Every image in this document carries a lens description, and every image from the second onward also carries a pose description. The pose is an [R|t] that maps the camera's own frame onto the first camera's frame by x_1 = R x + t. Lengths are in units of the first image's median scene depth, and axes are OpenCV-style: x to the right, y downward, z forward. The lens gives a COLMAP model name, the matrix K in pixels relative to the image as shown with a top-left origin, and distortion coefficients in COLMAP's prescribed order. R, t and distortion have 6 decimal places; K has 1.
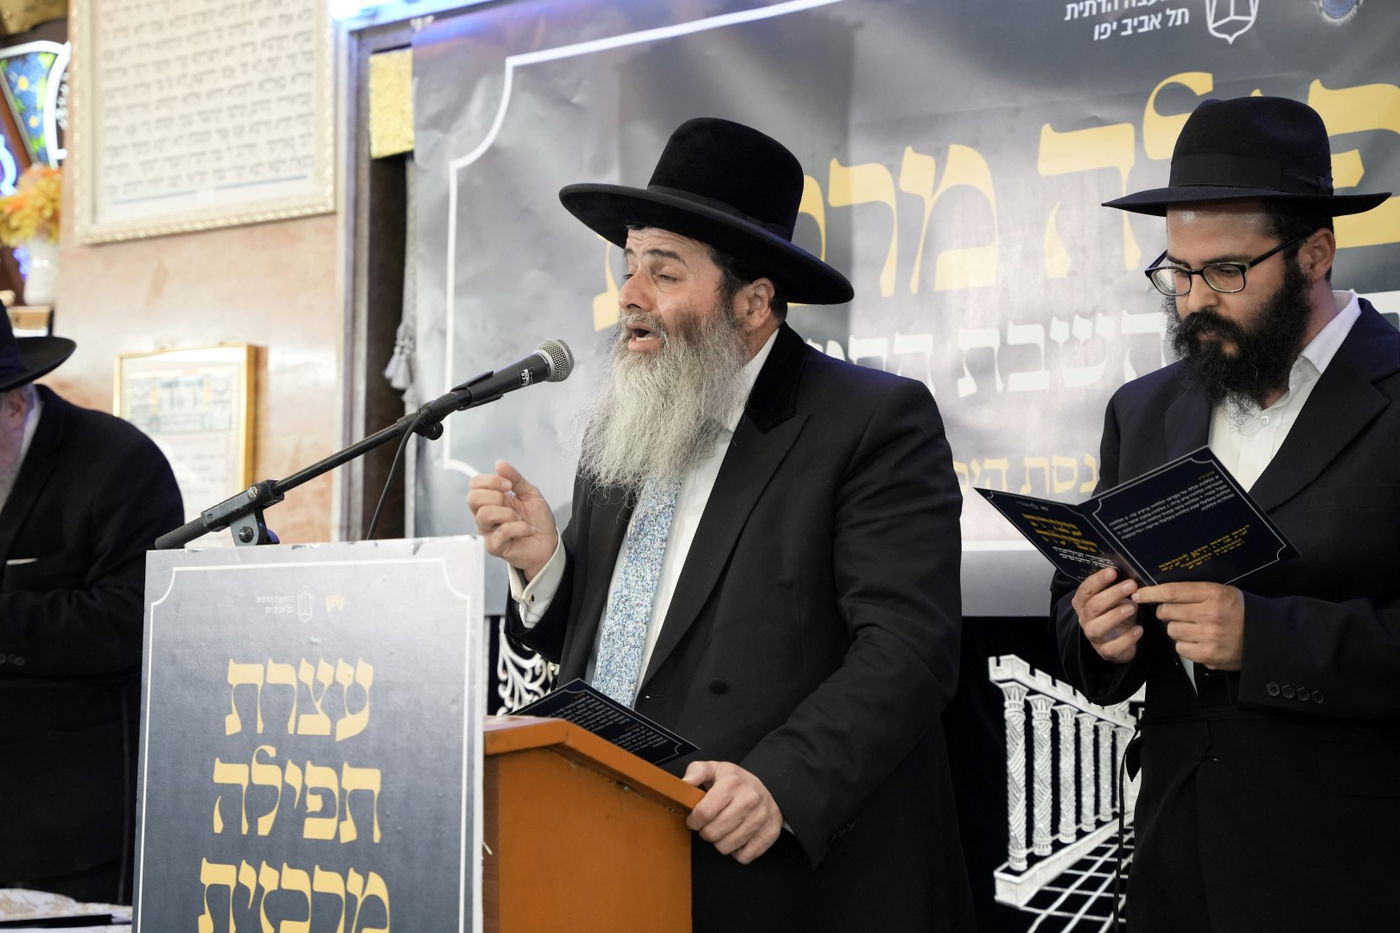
lens RADIAL K [[2657.4, 0, 687.5], [0, 2657.4, 475.4], [0, 0, 1]] dist [0.293313, 0.000000]
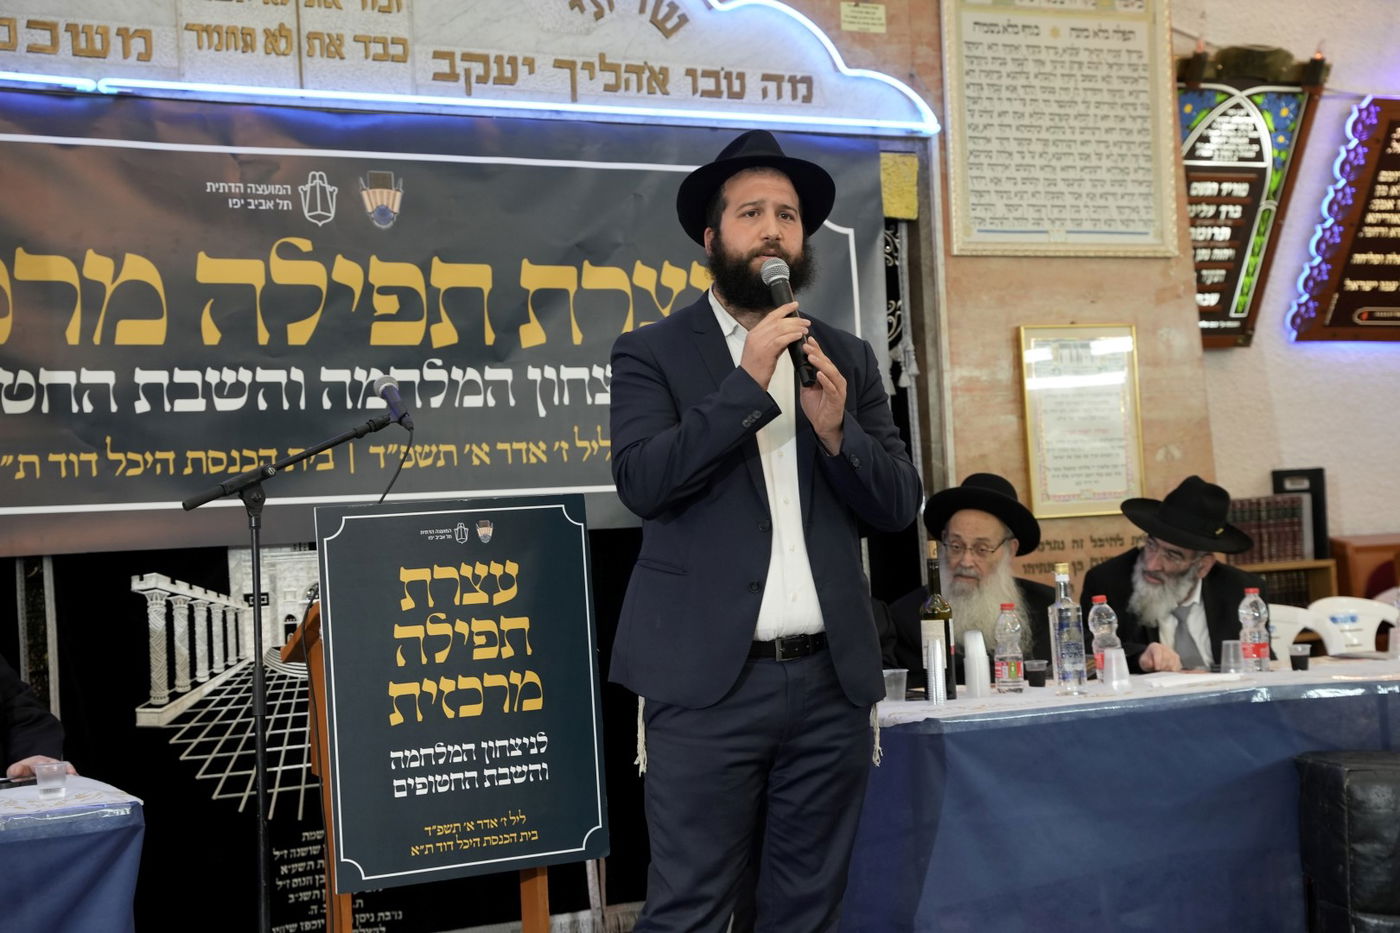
lens RADIAL K [[2132.6, 0, 702.4], [0, 2132.6, 480.4], [0, 0, 1]] dist [0.160793, 0.000000]
pose [[0.358848, -0.002231, 0.933393, -1.018606], [-0.005677, 0.999973, 0.004573, 0.003276], [-0.933379, -0.006940, 0.358826, 0.231450]]
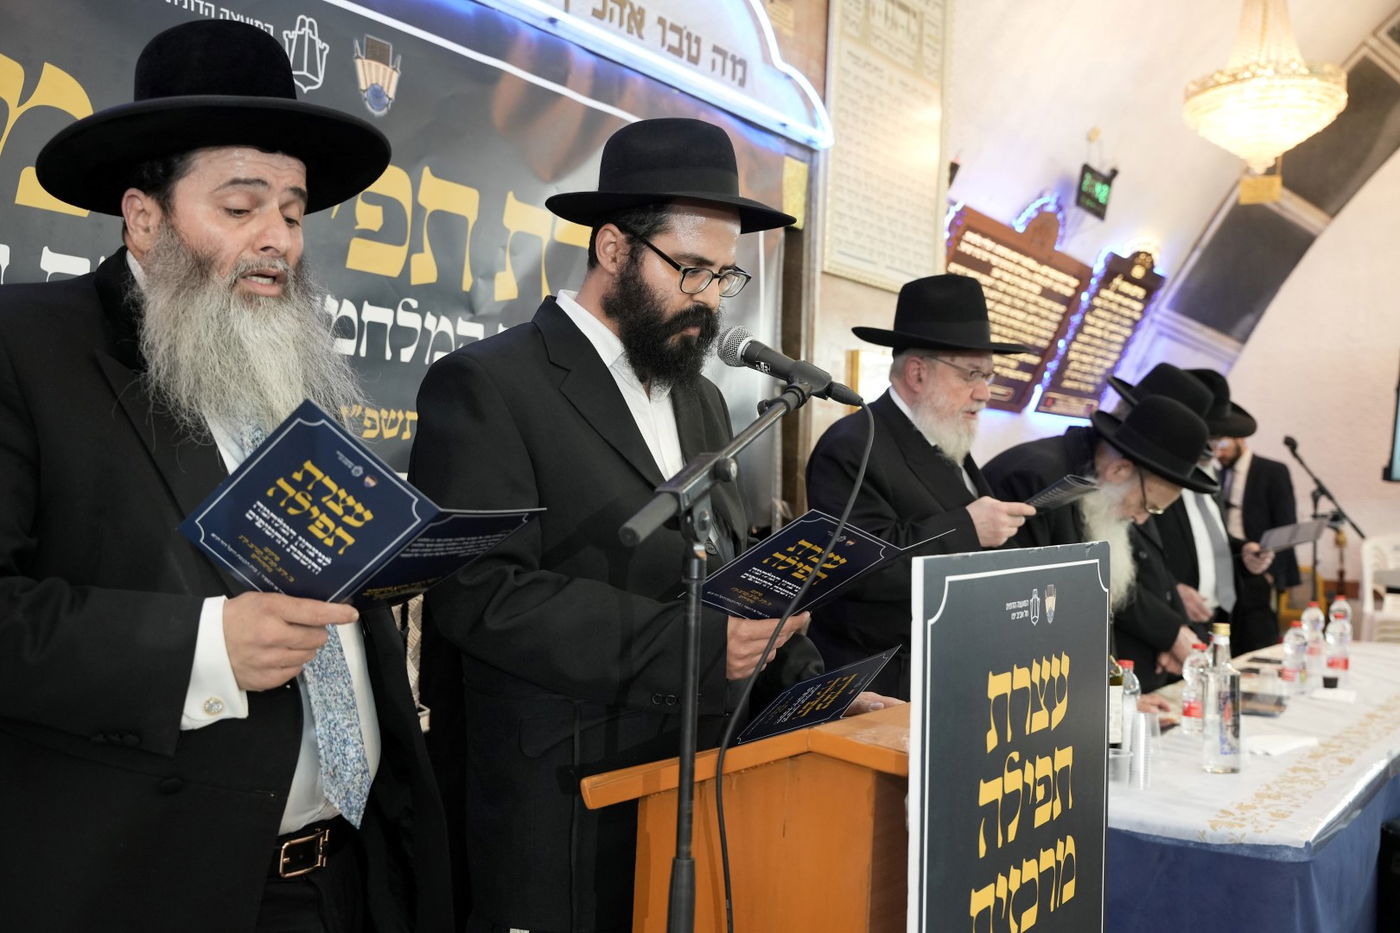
lens RADIAL K [[1363.6, 0, 705.5], [0, 1363.6, 465.0], [0, 0, 1]] dist [-0.023749, 0.000000]
pose [[-0.142517, -0.000349, 0.989792, -0.457206], [-0.096102, 0.995280, -0.013486, 0.008951], [-0.985116, -0.097043, -0.141878, 0.853539]]
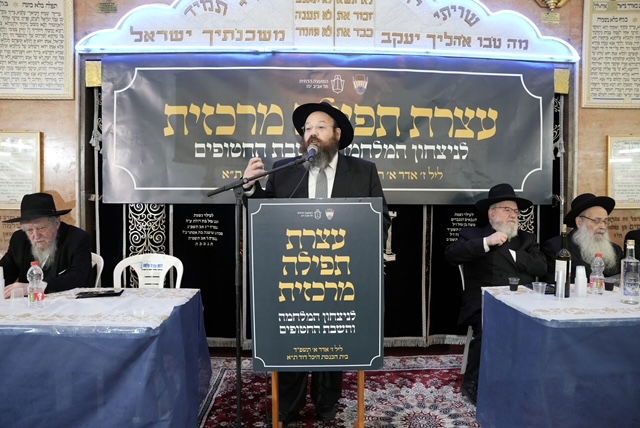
lens RADIAL K [[443.0, 0, 321.2], [0, 443.0, 214.3], [0, 0, 1]] dist [-0.152827, 0.099522]
pose [[0.705433, -0.040960, 0.707592, -0.413851], [-0.040855, 0.994319, 0.098289, -0.010082], [-0.707598, -0.098245, 0.699752, 0.394095]]
